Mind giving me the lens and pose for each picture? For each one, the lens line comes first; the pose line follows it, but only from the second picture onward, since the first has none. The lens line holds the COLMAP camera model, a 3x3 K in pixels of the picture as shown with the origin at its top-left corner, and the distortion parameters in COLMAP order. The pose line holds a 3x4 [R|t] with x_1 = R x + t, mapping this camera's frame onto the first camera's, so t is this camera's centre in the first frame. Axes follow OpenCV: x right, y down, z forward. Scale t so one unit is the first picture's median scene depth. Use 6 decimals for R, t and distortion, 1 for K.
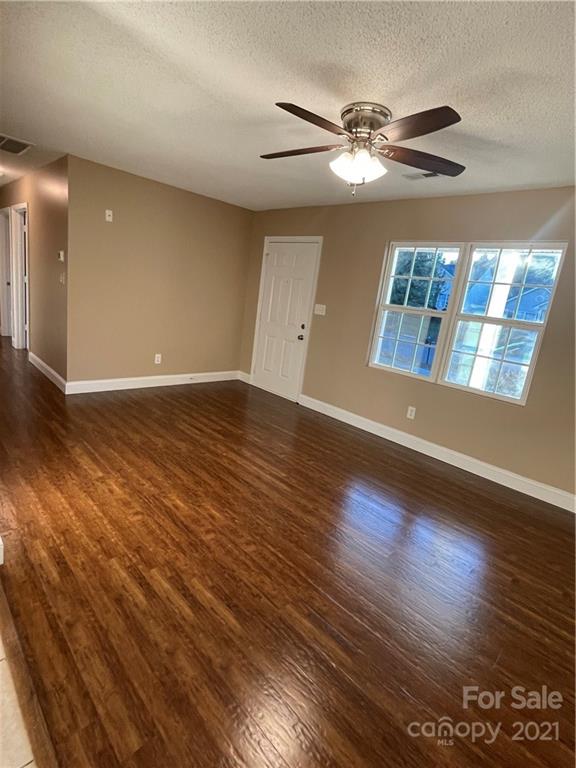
lens RADIAL K [[381.3, 0, 286.1], [0, 381.3, 384.4], [0, 0, 1]] dist [-0.004580, 0.002109]
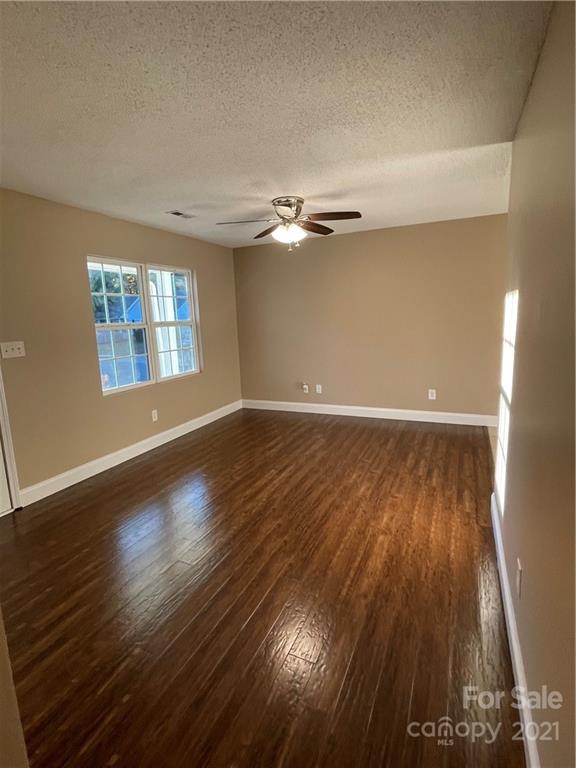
lens RADIAL K [[381.3, 0, 290.0], [0, 381.3, 383.1], [0, 0, 1]] dist [-0.004580, 0.002109]
pose [[-0.365739, -0.265657, 0.891998, -1.068147], [0.216123, 0.907960, 0.359026, -0.446250], [-0.905276, 0.324092, -0.274662, 1.268293]]
